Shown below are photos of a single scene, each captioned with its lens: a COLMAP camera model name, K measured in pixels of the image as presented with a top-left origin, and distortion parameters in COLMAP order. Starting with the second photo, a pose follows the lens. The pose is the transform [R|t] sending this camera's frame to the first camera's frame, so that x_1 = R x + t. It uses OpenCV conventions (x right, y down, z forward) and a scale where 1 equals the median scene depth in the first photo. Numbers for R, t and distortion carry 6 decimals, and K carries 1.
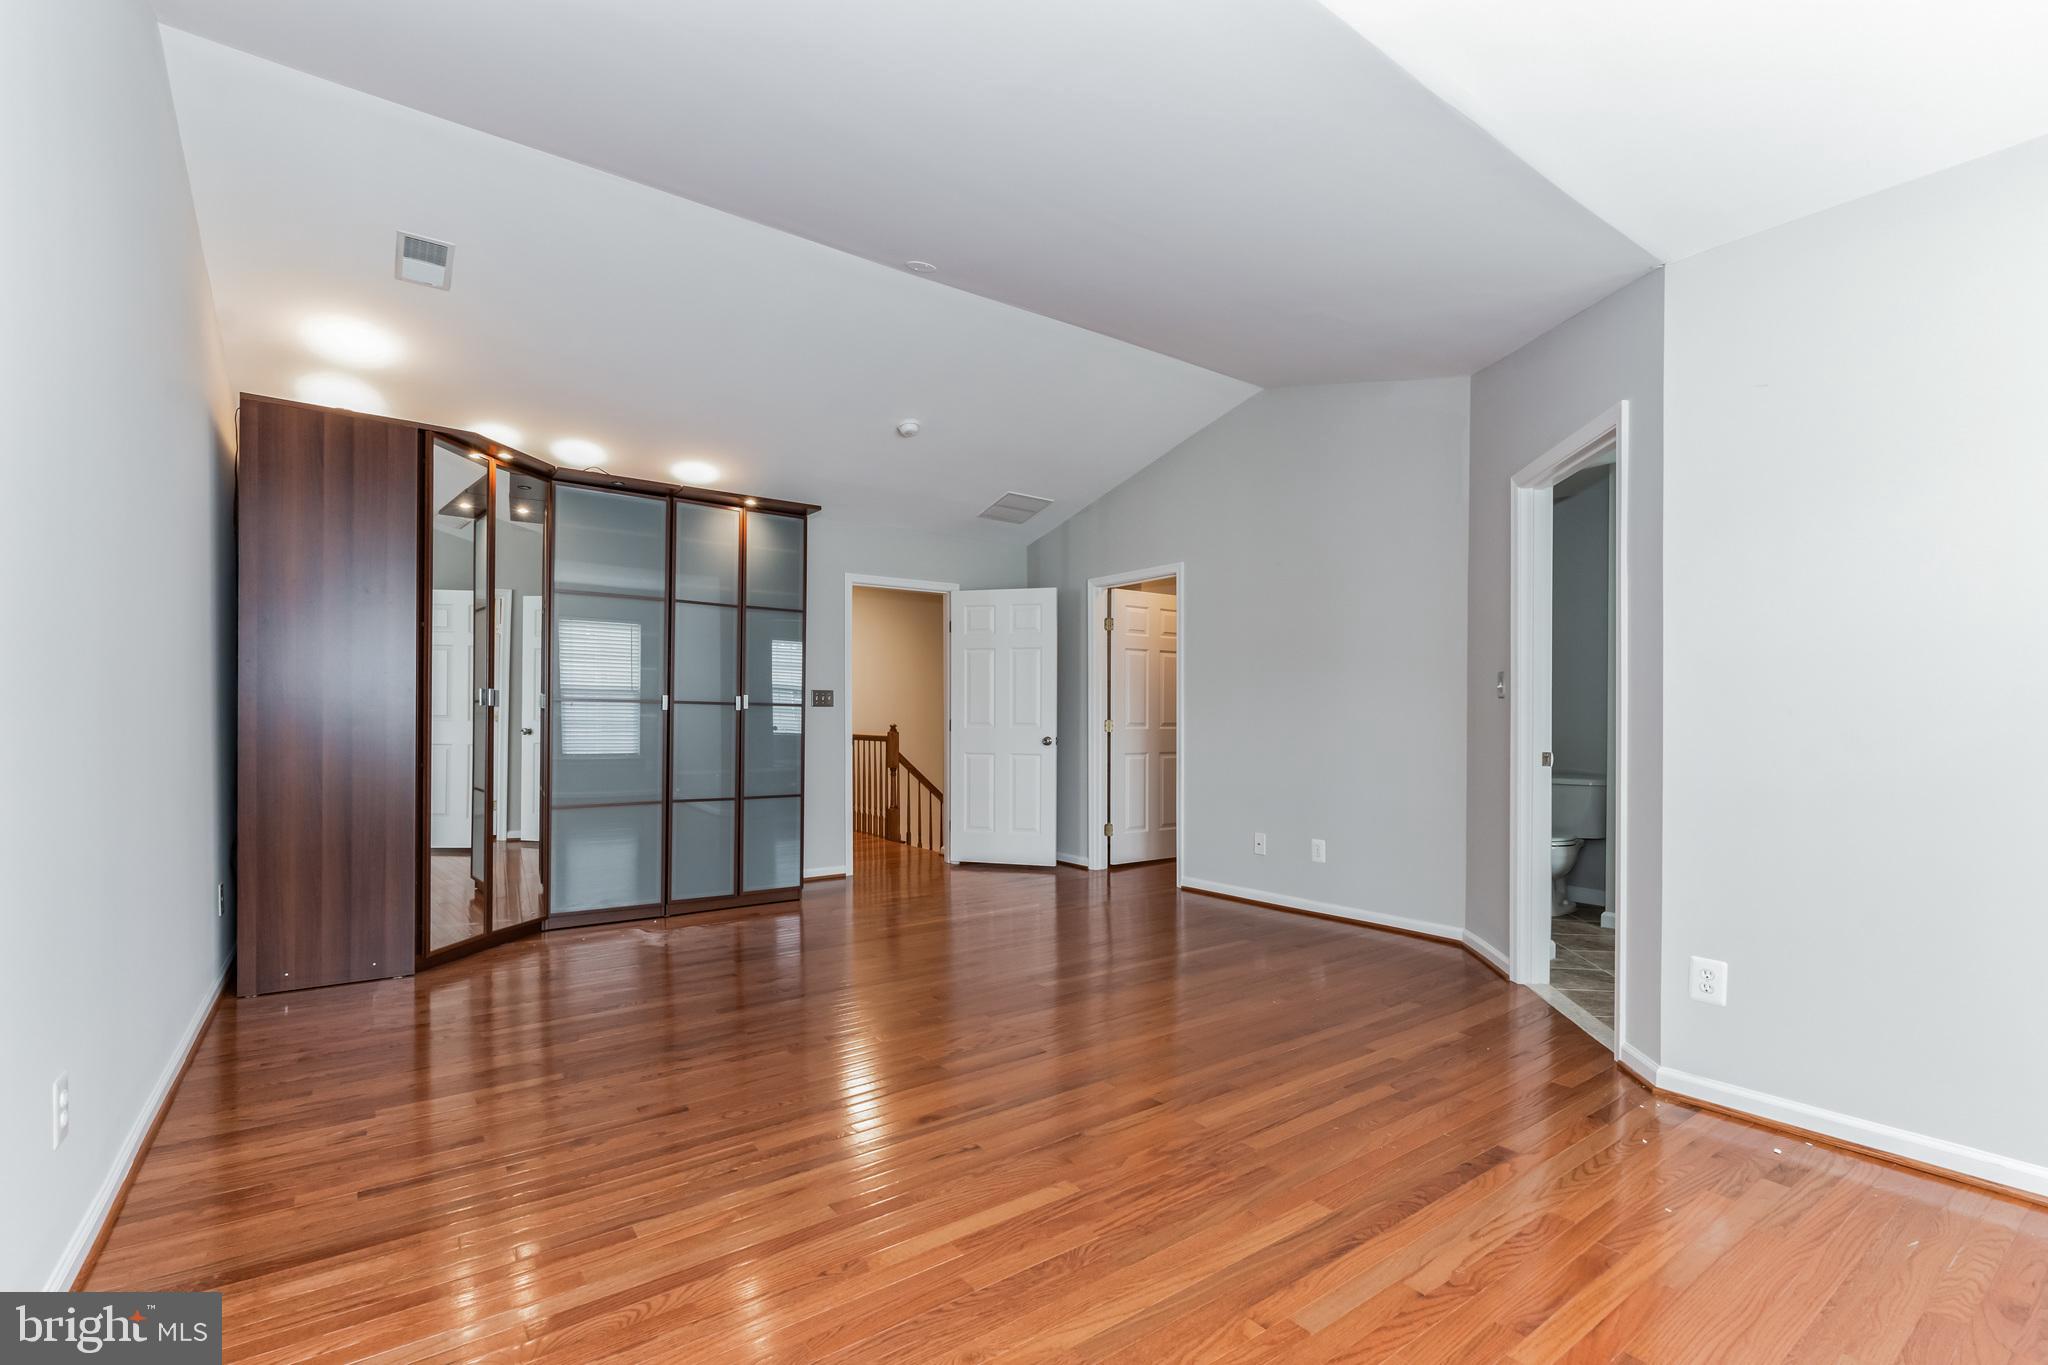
lens RADIAL K [[911.4, 0, 1021.0], [0, 911.4, 695.1], [0, 0, 1]] dist [0.000153, 0.000042]
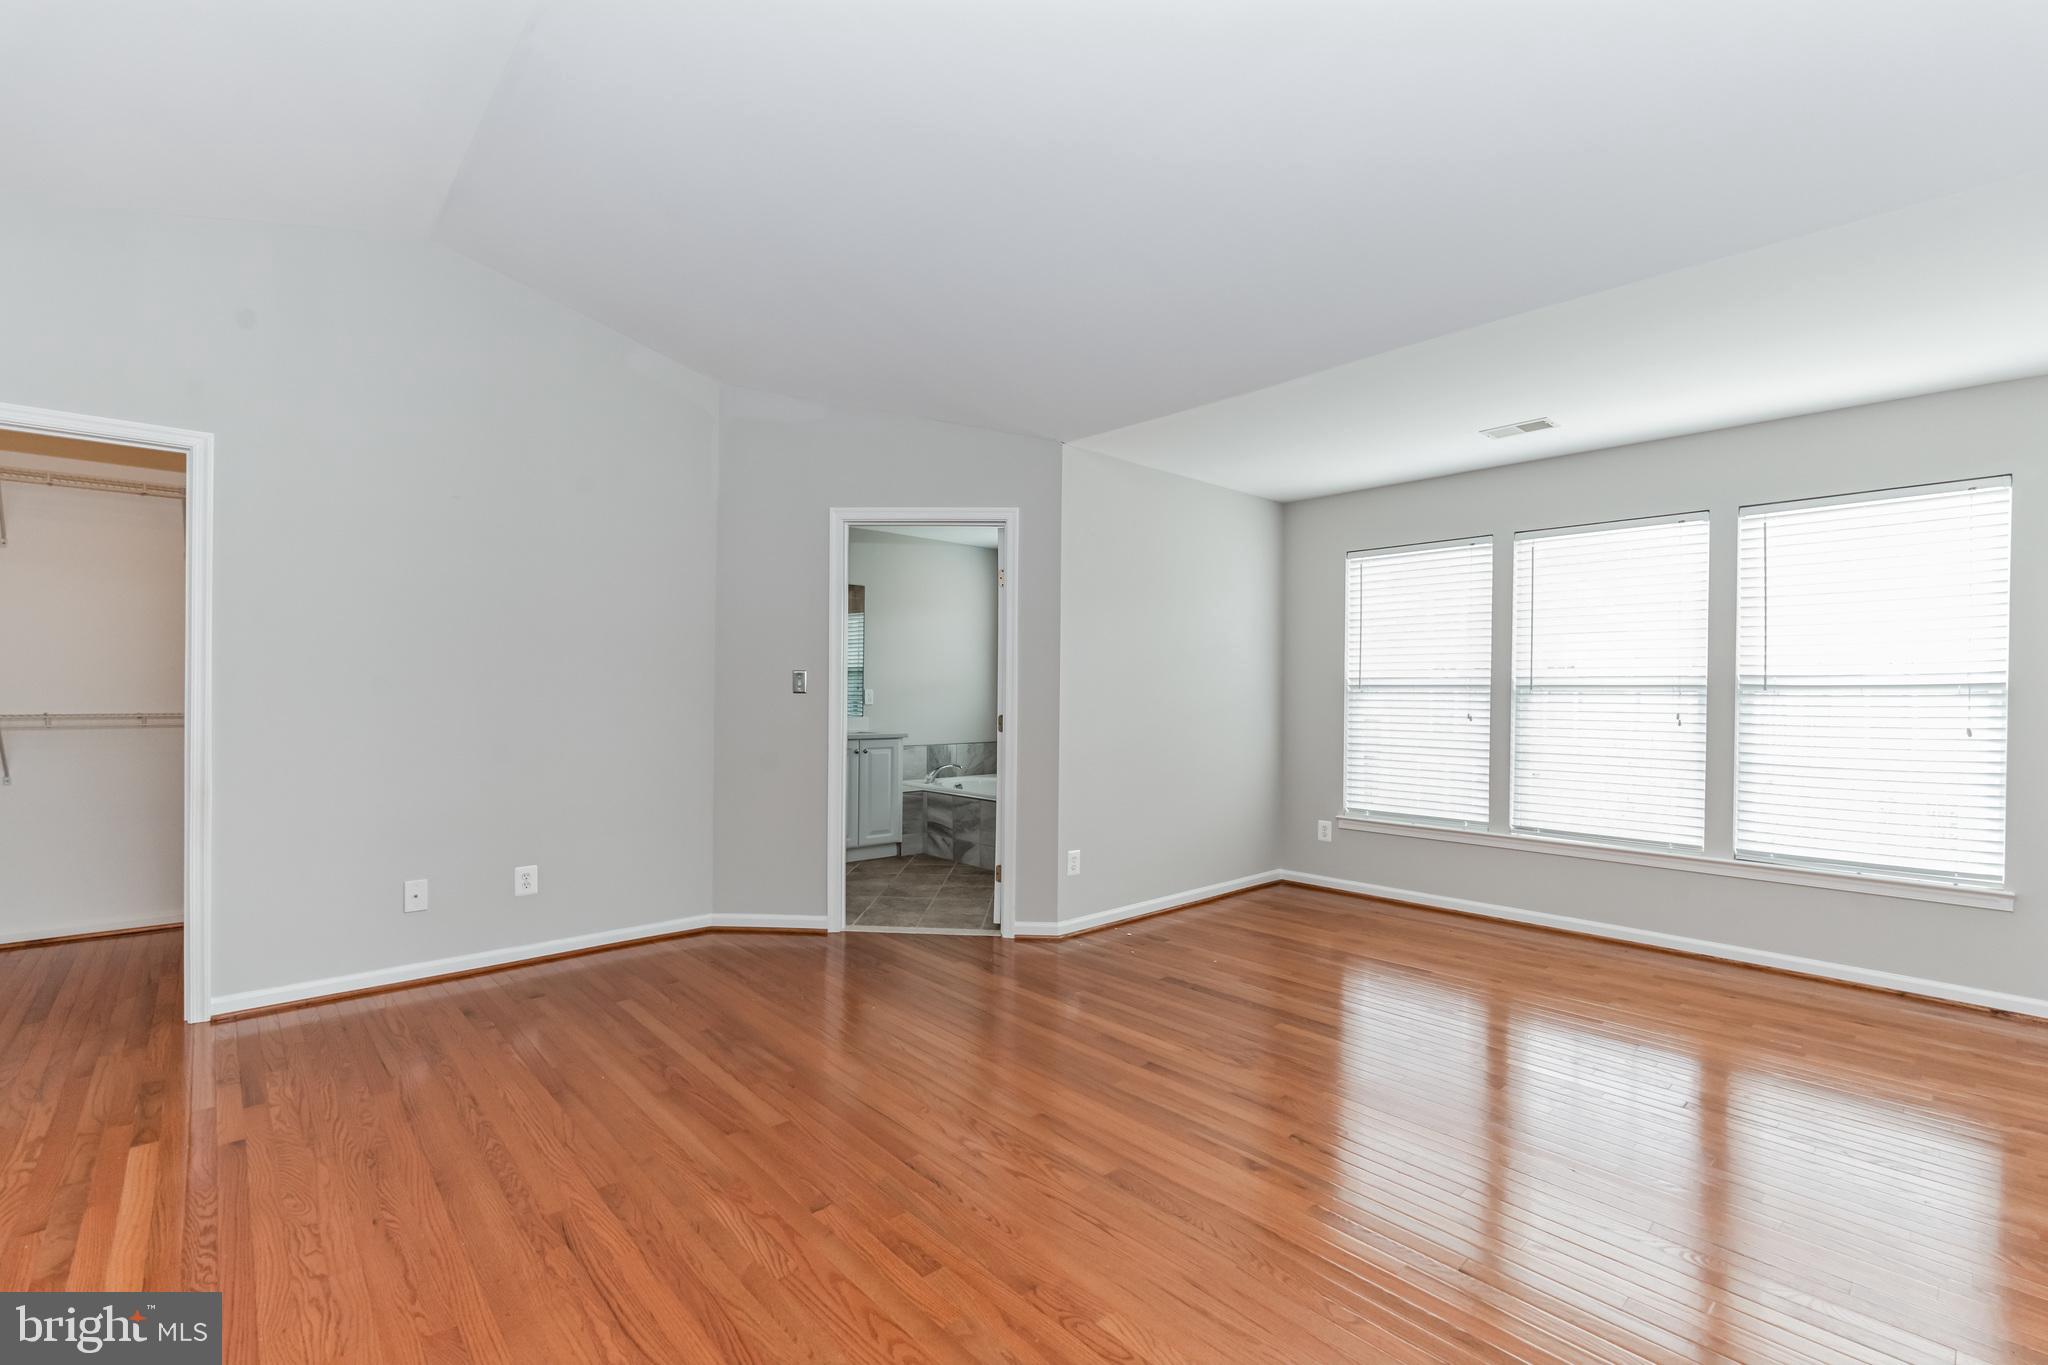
lens RADIAL K [[873.5, 0, 1035.0], [0, 873.5, 692.0], [0, 0, 1]] dist [-0.009654, 0.000100]
pose [[-0.111205, -0.007873, 0.993766, -0.909251], [-0.038041, 0.999269, 0.003660, -0.022143], [-0.993069, -0.037396, -0.111423, 1.265297]]
